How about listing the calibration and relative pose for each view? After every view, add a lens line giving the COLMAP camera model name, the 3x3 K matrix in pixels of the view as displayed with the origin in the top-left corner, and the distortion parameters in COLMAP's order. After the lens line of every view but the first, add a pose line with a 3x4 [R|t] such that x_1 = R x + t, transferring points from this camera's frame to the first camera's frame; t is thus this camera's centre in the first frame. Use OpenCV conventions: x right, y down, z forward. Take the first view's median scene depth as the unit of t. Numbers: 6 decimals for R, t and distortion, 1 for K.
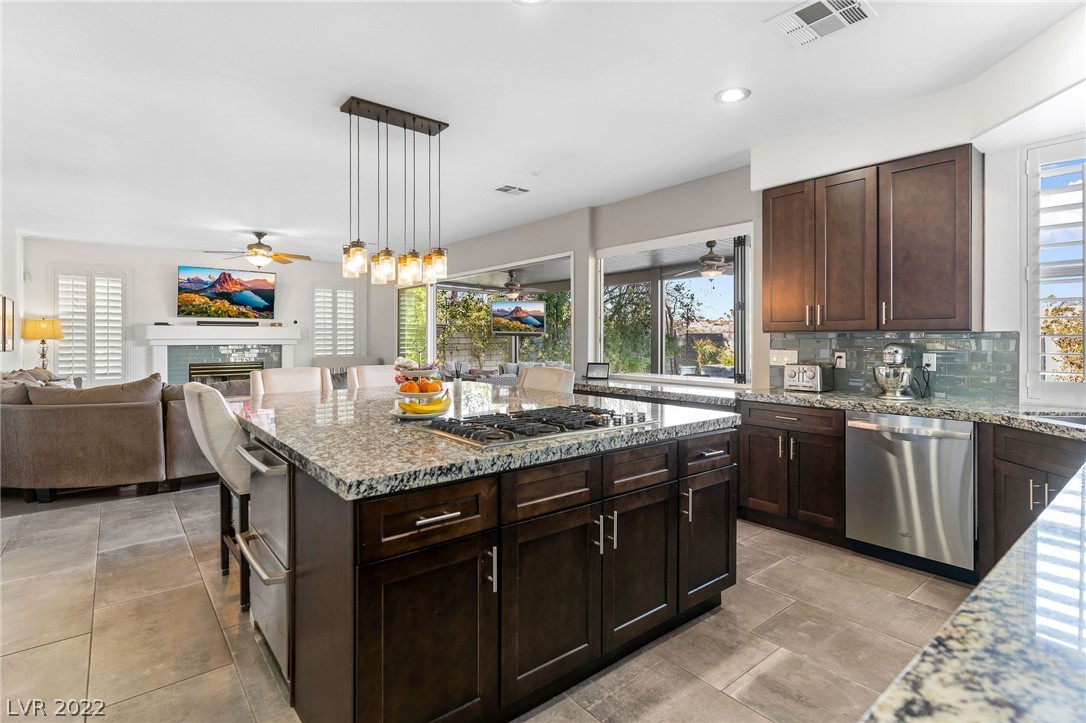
lens RADIAL K [[522.1, 0, 538.6], [0, 522.1, 337.0], [0, 0, 1]] dist [-0.004738, -0.000381]
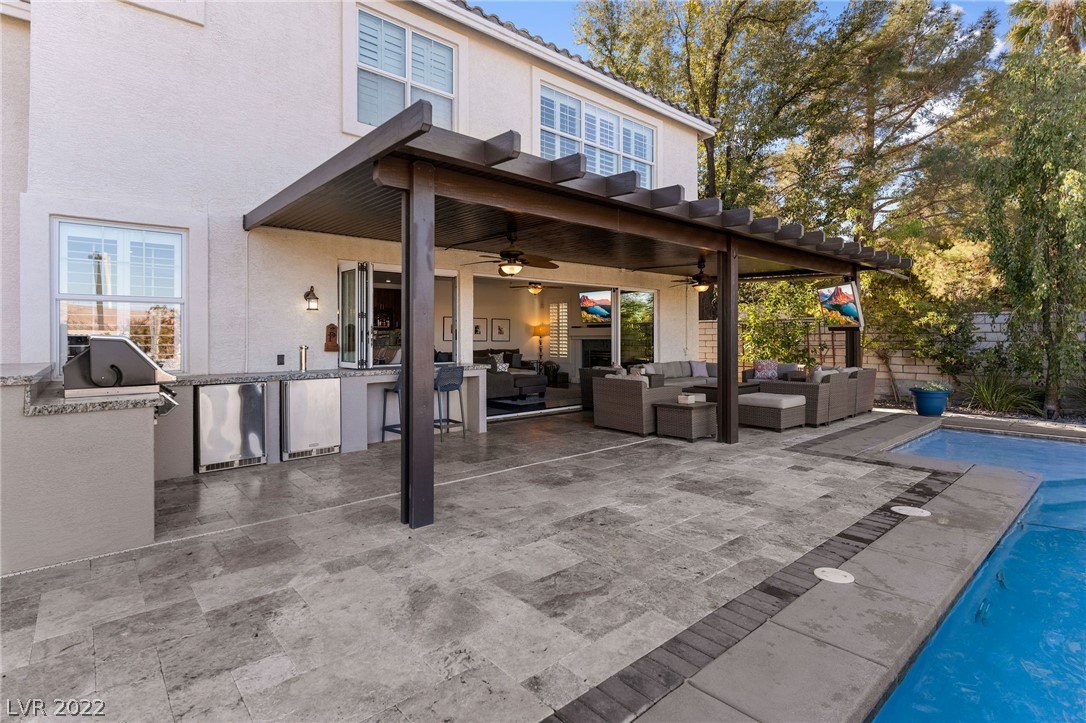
lens RADIAL K [[528.7, 0, 537.2], [0, 528.7, 335.9], [0, 0, 1]] dist [0.001536, 0.000030]
pose [[0.022417, -0.000527, -0.999749, 0.996173], [0.005154, 0.999987, -0.000412, 0.003534], [0.999735, -0.005144, 0.022419, 0.788381]]
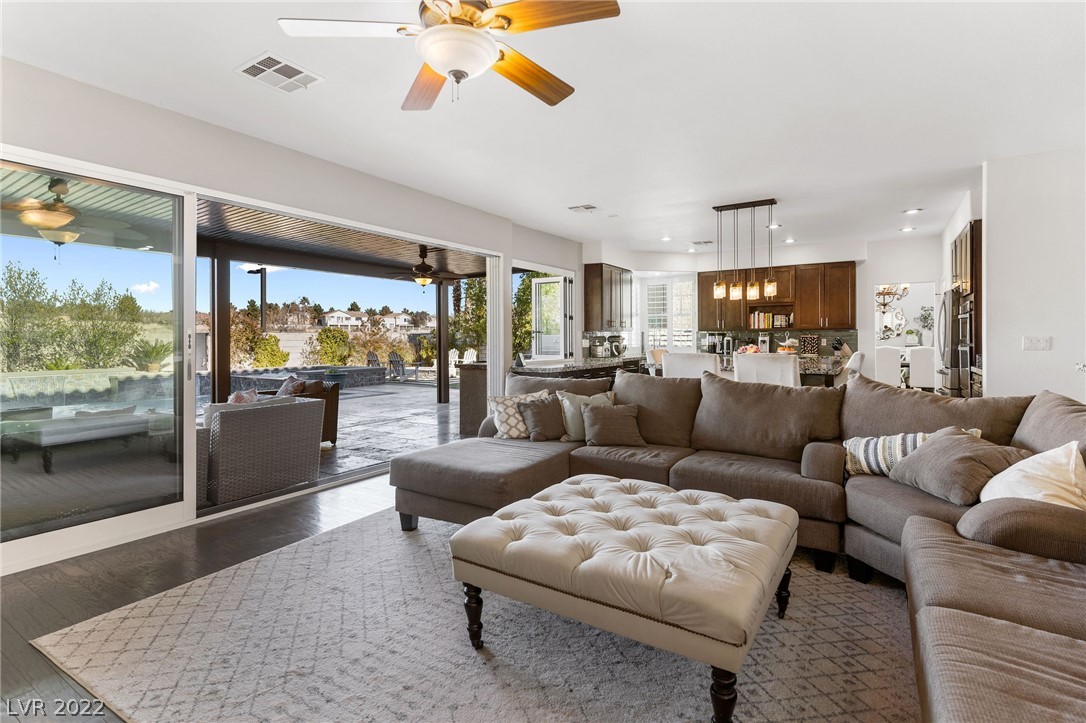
lens RADIAL K [[522.1, 0, 538.6], [0, 522.1, 337.0], [0, 0, 1]] dist [-0.004738, -0.000381]
pose [[-0.301694, 0.004355, 0.953395, -0.678421], [0.003484, 0.999988, -0.003465, 0.010613], [-0.953399, 0.002276, -0.301705, 0.852541]]
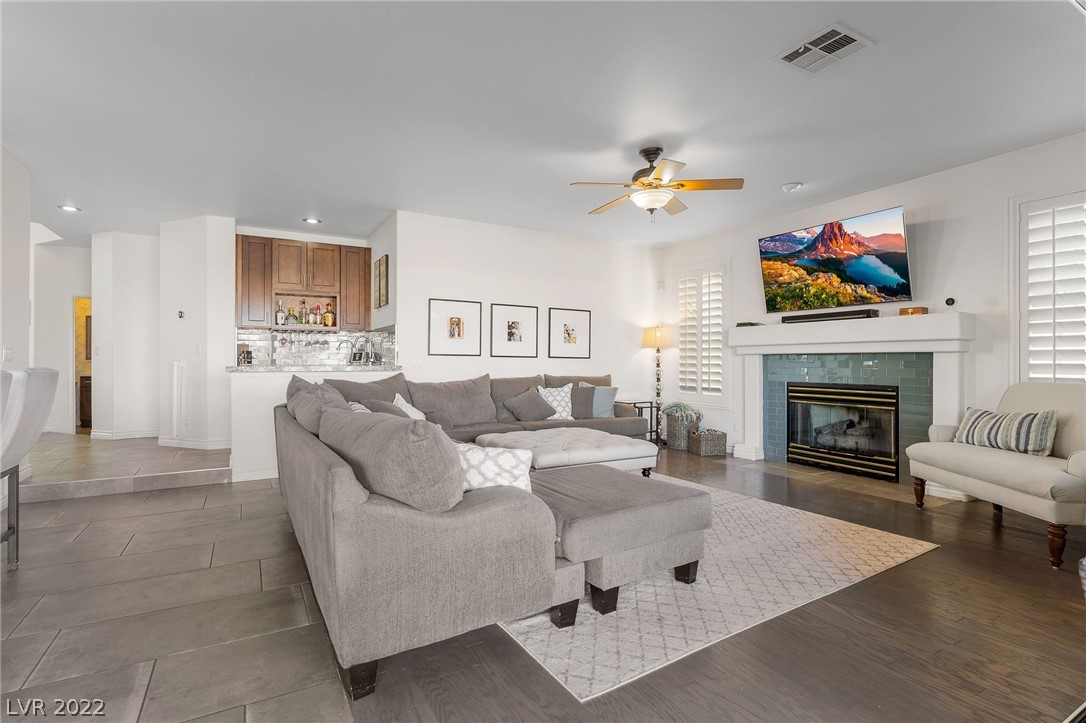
lens RADIAL K [[517.9, 0, 541.5], [0, 517.9, 375.5], [0, 0, 1]] dist [-0.001892, -0.000770]
pose [[-0.168068, 0.027473, -0.985392, 0.034737], [0.001841, 0.999619, 0.027556, 0.023933], [0.985774, 0.002817, -0.168055, 0.796468]]
